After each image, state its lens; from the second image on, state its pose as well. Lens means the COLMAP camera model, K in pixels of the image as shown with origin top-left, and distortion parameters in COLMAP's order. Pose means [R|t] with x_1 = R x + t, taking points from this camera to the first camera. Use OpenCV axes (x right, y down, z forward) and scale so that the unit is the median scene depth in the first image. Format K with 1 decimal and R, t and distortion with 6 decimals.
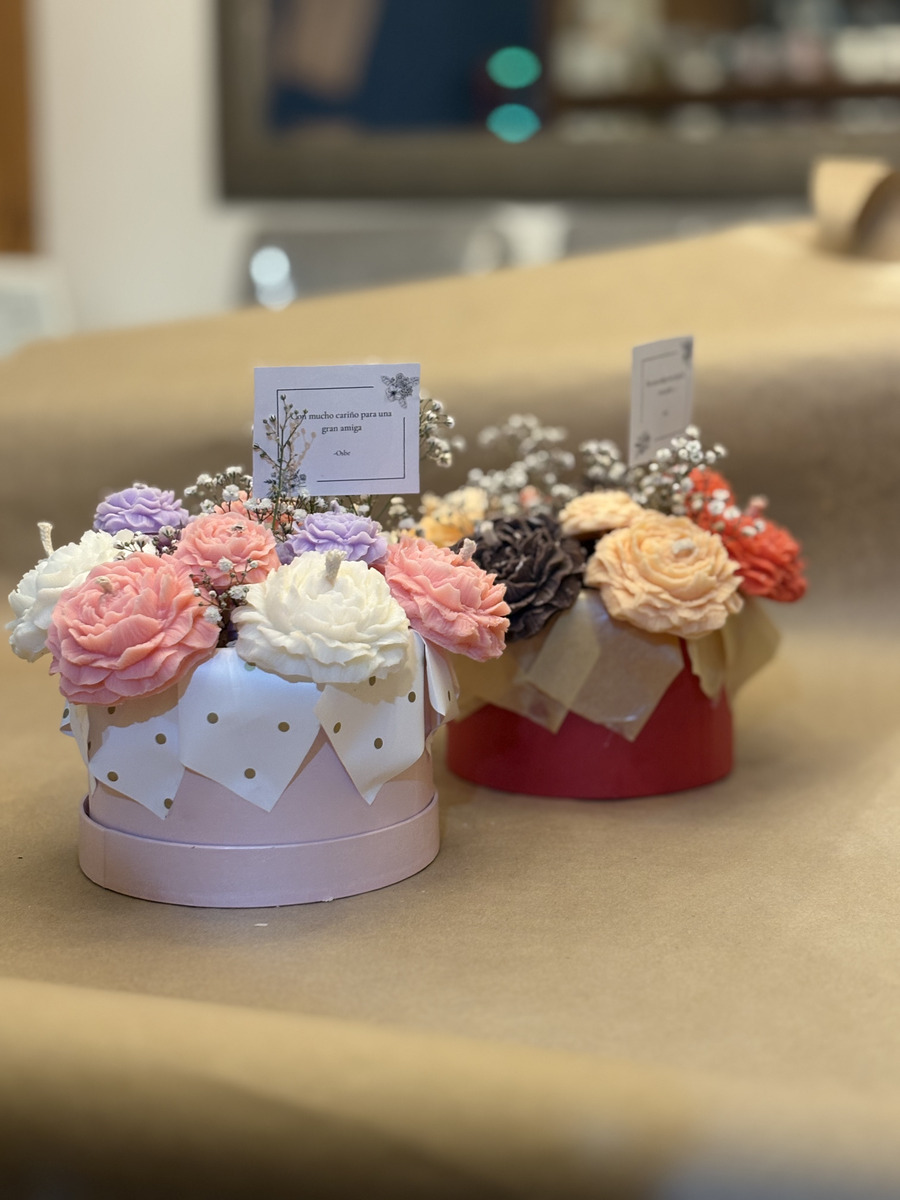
lens RADIAL K [[1883.2, 0, 450.0], [0, 1883.2, 600.0], [0, 0, 1]] dist [0.217603, -0.173292]
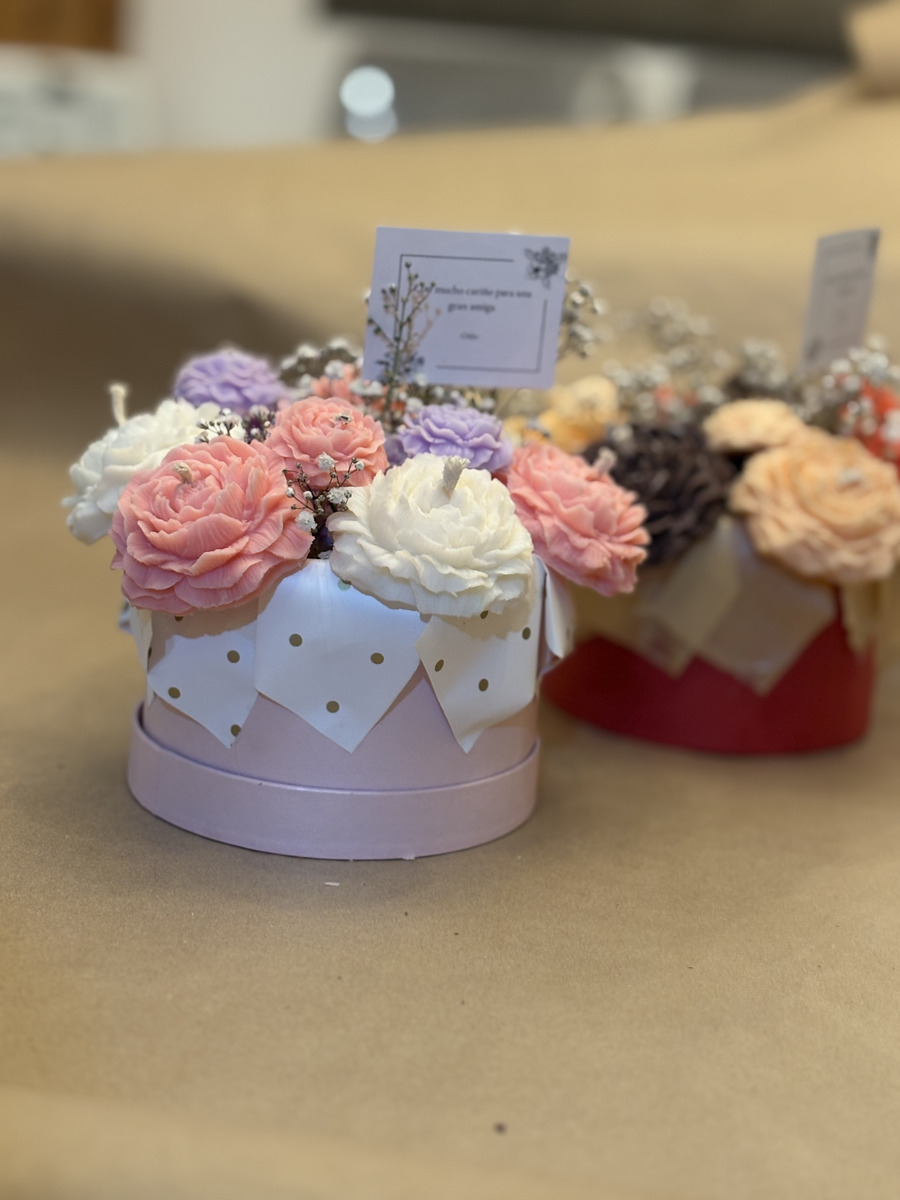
lens RADIAL K [[1883.2, 0, 450.0], [0, 1883.2, 600.0], [0, 0, 1]] dist [0.217603, -0.173292]
pose [[0.995231, 0.095299, -0.020819, -0.037743], [-0.093240, 0.992089, 0.084062, -0.031653], [0.028666, -0.081720, 0.996243, 0.145415]]
